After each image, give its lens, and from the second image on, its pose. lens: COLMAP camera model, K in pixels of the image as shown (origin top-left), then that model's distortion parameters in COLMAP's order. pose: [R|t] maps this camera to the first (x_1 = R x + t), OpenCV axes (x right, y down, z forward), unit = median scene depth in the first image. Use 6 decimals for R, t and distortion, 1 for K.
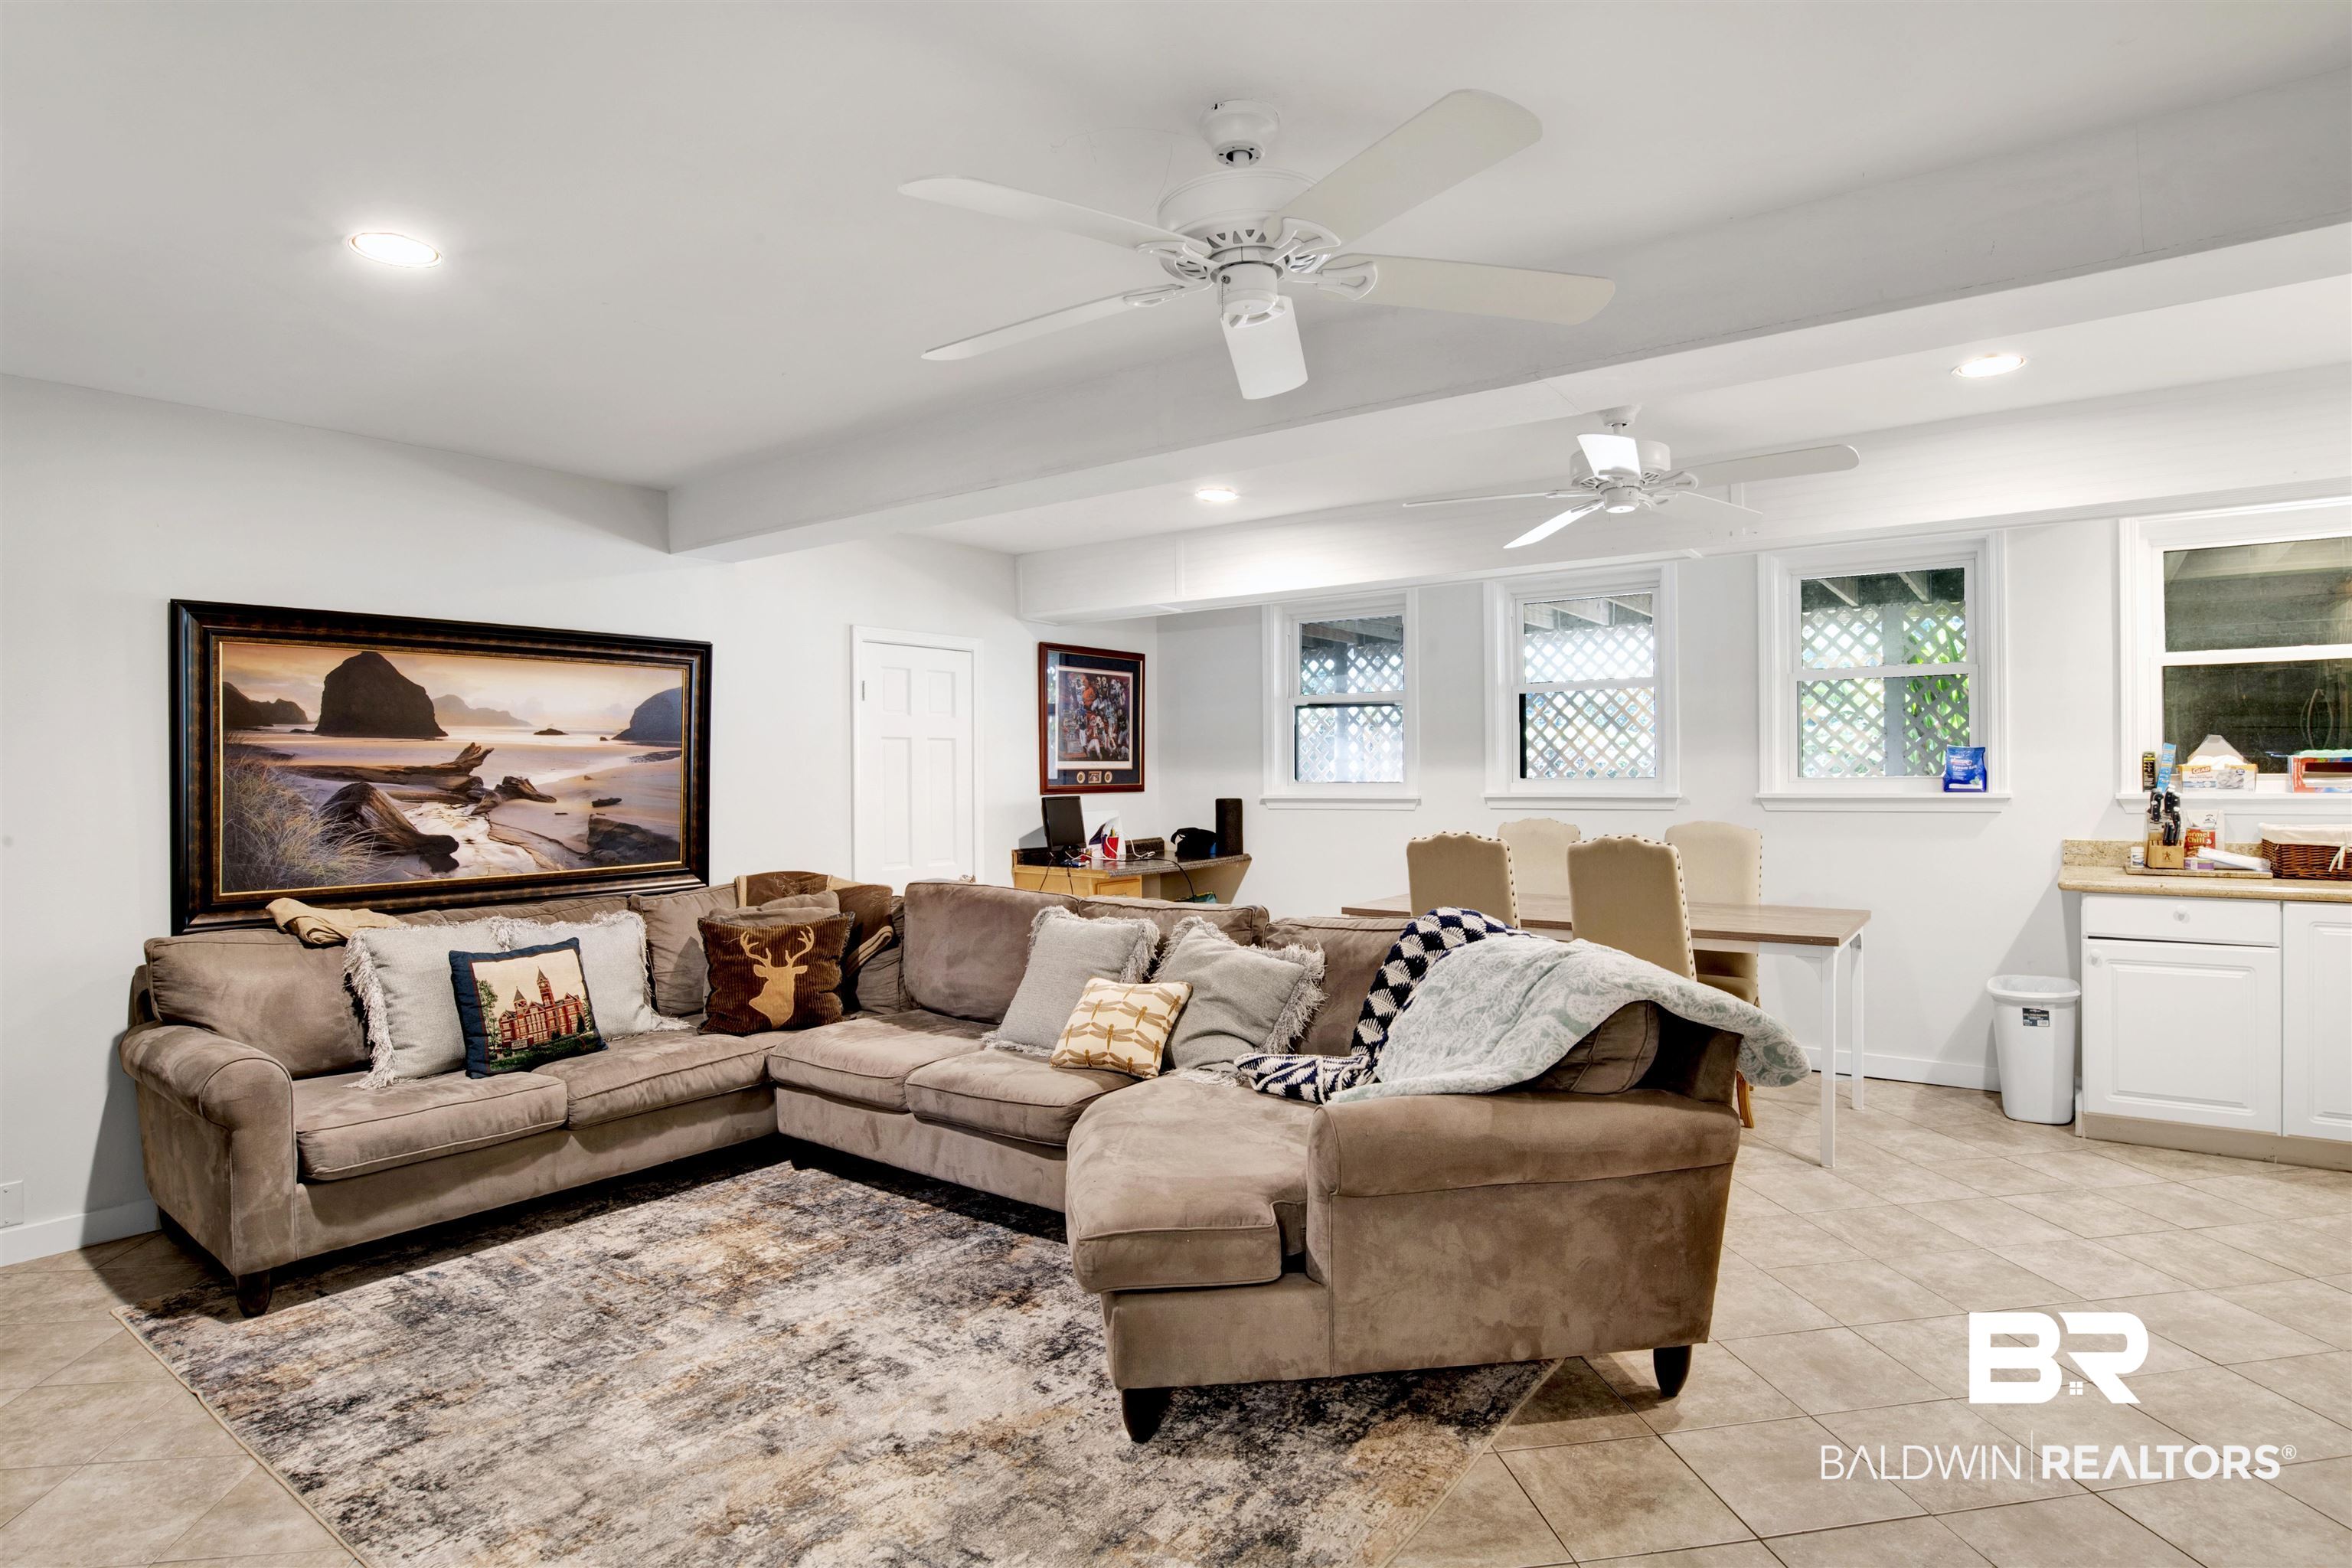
lens RADIAL K [[1261.8, 0, 1180.1], [0, 1261.8, 778.7], [0, 0, 1]] dist [-0.047744, -0.000203]
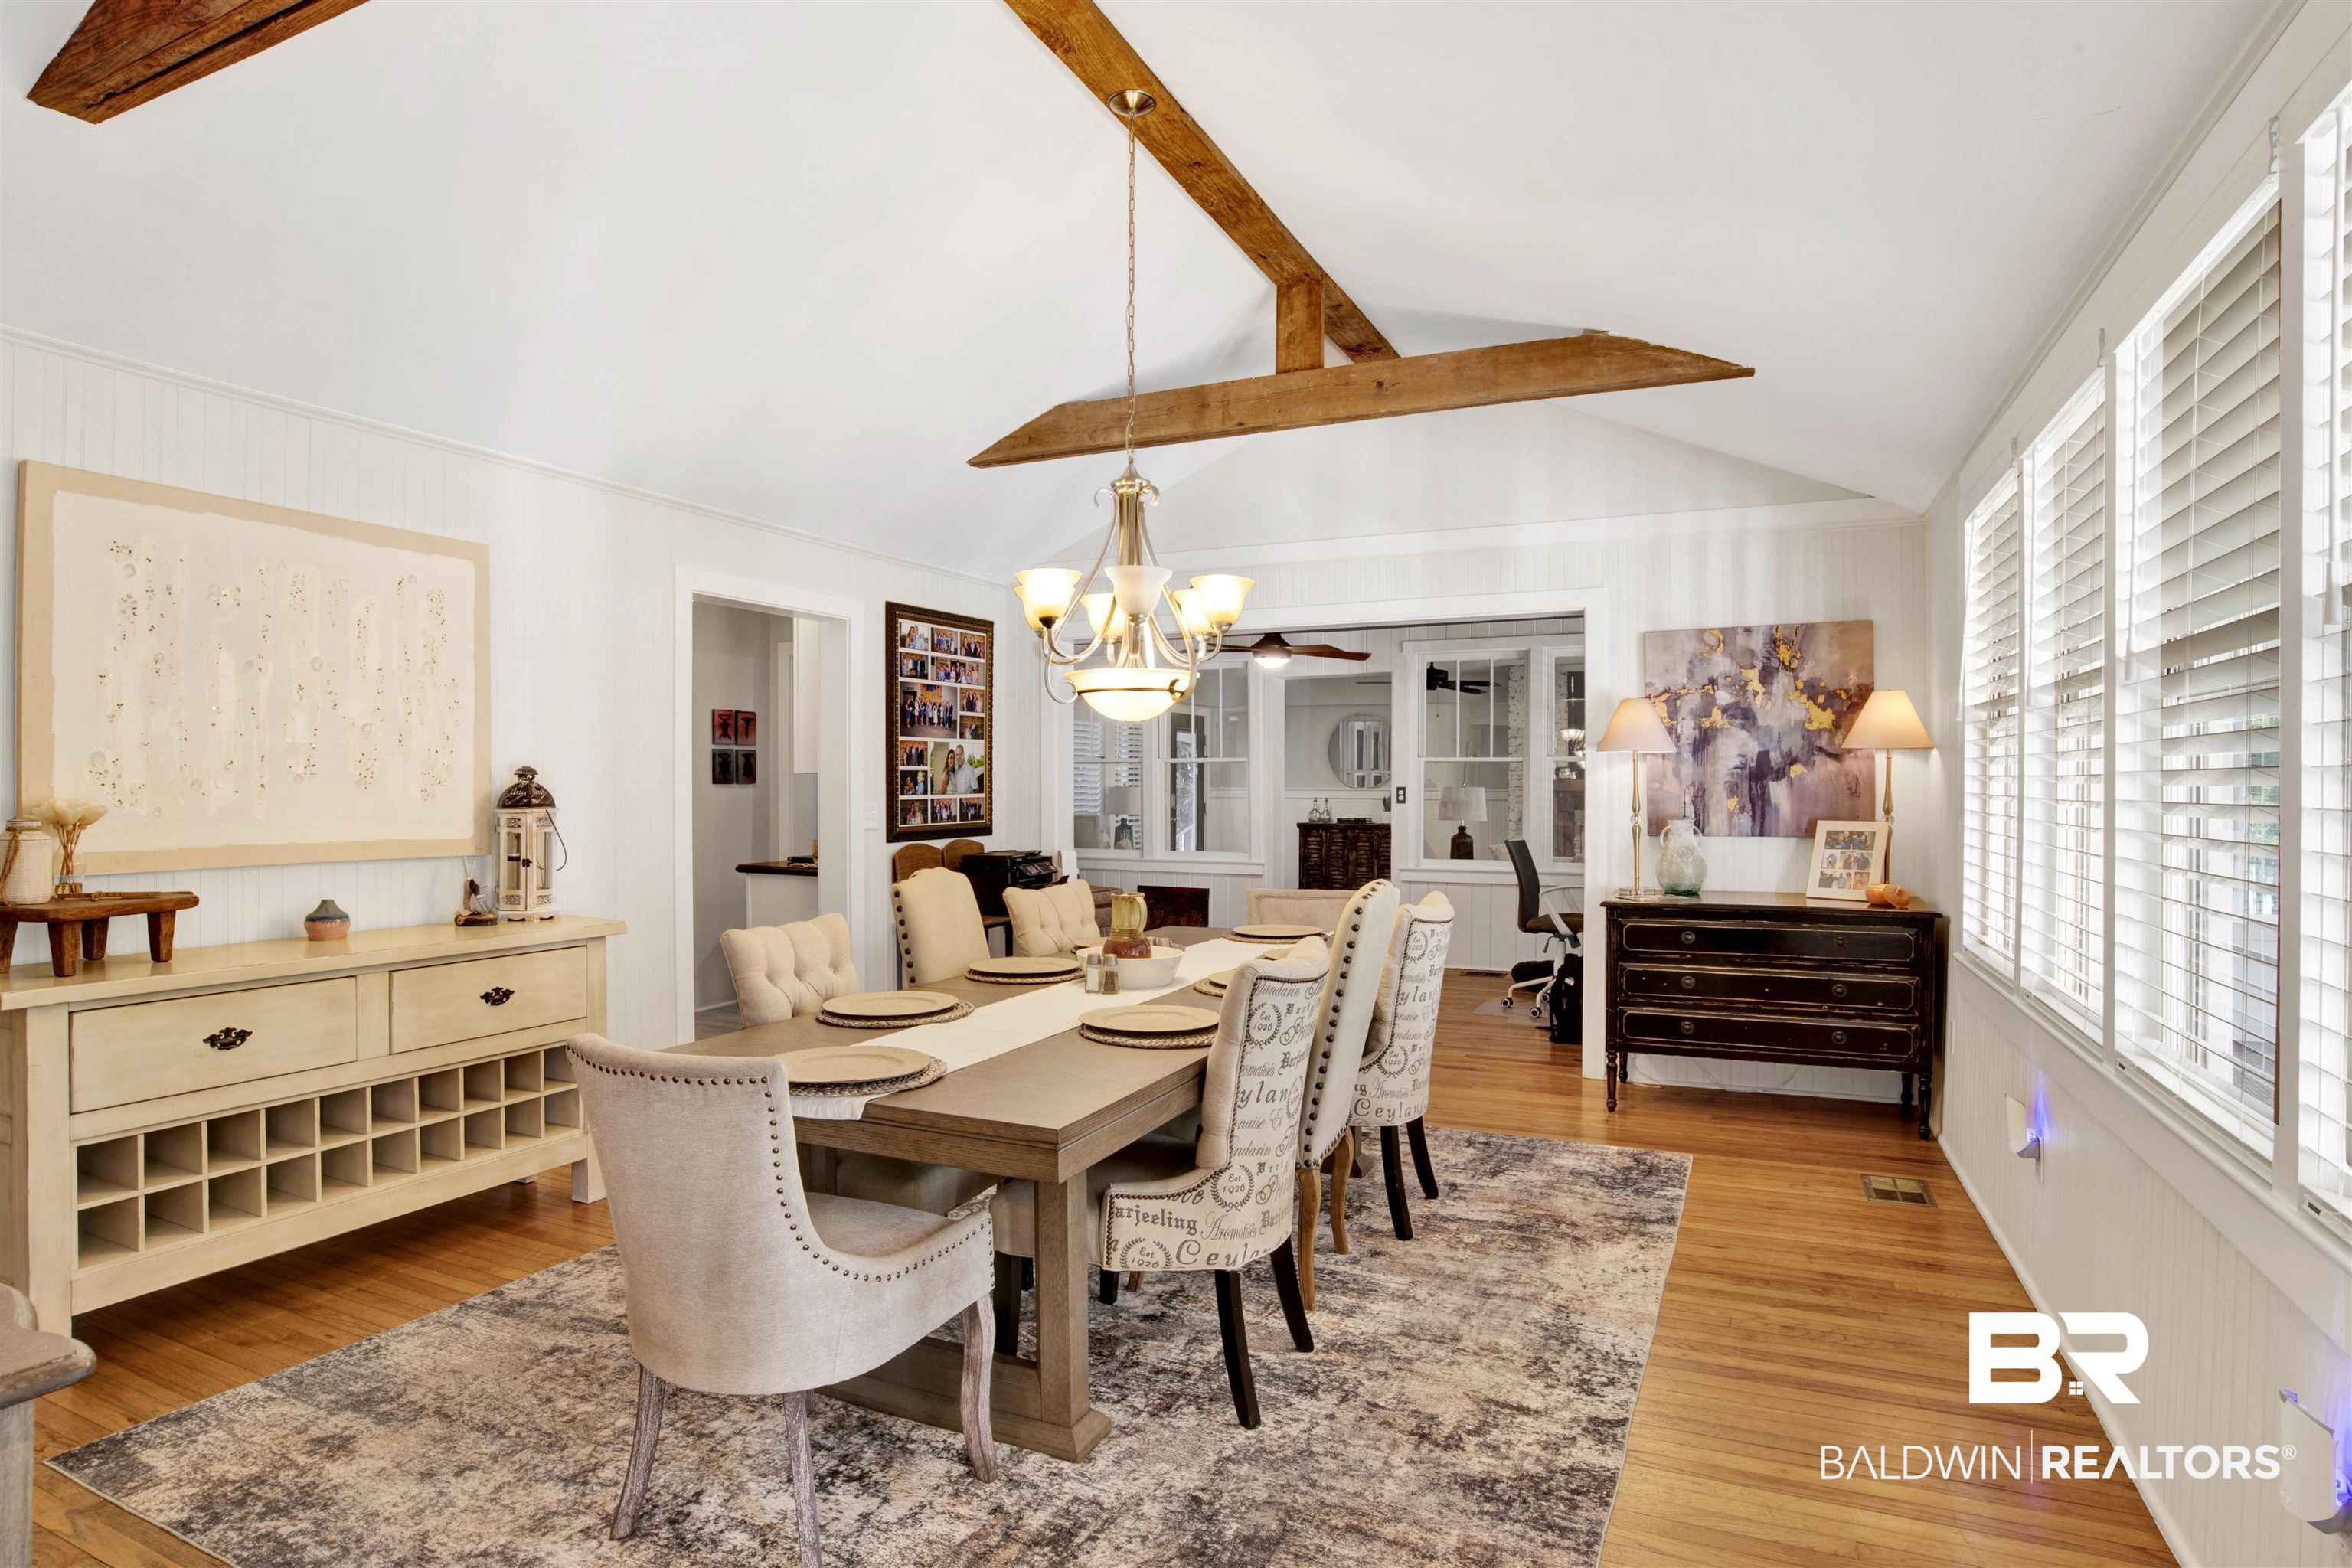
lens RADIAL K [[1261.8, 0, 1176.6], [0, 1261.8, 779.4], [0, 0, 1]] dist [-0.047744, -0.000203]
pose [[-0.203873, 0.009402, 0.978952, -1.208673], [0.003342, 0.999955, -0.008908, 0.051171], [-0.978992, 0.001456, -0.203895, 1.138809]]
